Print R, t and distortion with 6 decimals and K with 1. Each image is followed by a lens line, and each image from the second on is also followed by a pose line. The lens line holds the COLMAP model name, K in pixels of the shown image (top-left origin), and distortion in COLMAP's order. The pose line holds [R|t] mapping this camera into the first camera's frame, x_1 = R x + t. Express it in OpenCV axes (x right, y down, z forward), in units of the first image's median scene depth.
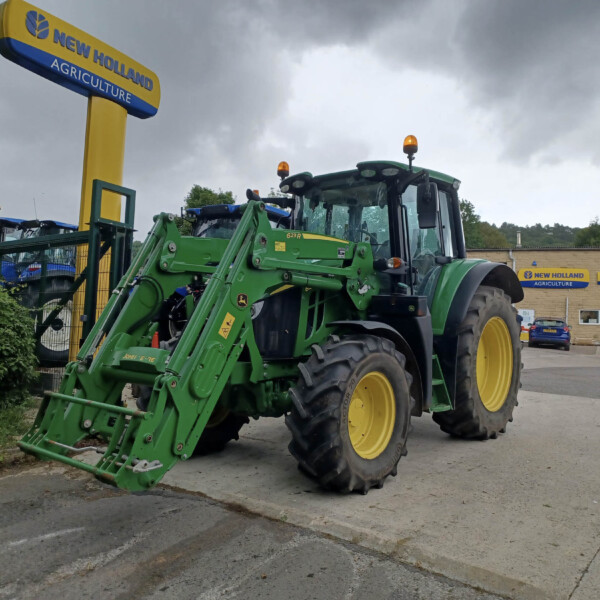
lens RADIAL K [[581.4, 0, 301.1], [0, 581.4, 293.1], [0, 0, 1]] dist [0.013796, 0.017412]
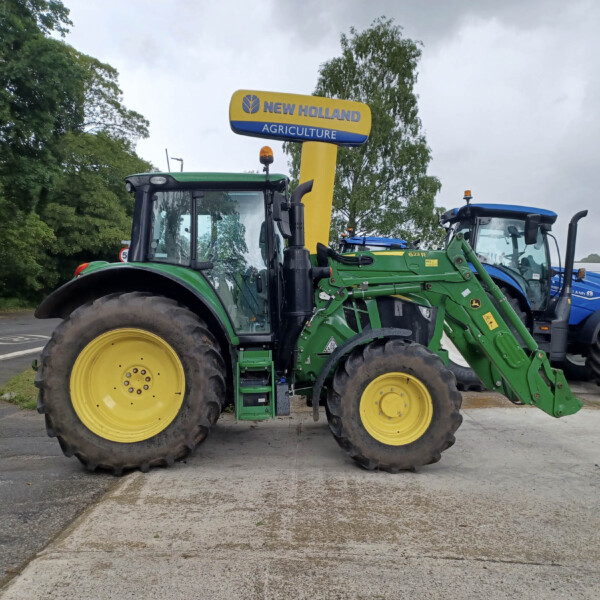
lens RADIAL K [[578.0, 0, 299.4], [0, 578.0, 295.0], [0, 0, 1]] dist [0.067570, -0.093907]
pose [[0.608418, -0.007677, -0.793580, 0.654165], [0.009027, 0.999955, -0.002753, -0.006970], [0.793566, -0.005489, 0.608460, 0.247479]]
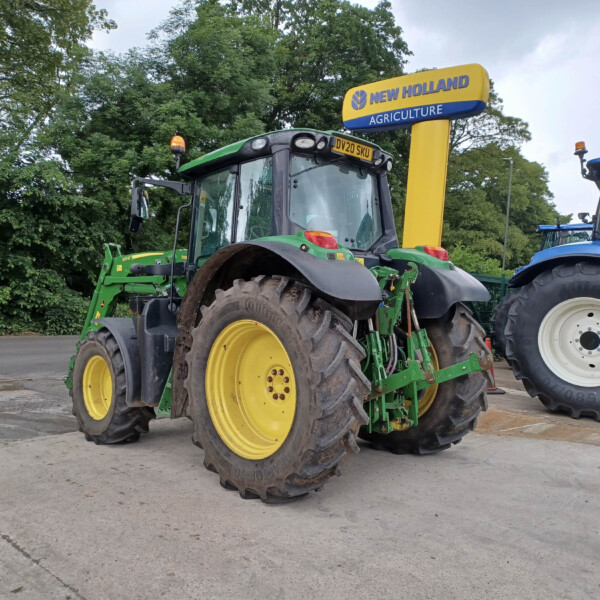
lens RADIAL K [[578.0, 0, 299.4], [0, 578.0, 295.0], [0, 0, 1]] dist [0.067570, -0.093907]
pose [[-0.099534, -0.034931, -0.994421, 0.819772], [0.016915, 0.999180, -0.036792, 0.031274], [0.994890, -0.020483, -0.098861, 0.932461]]
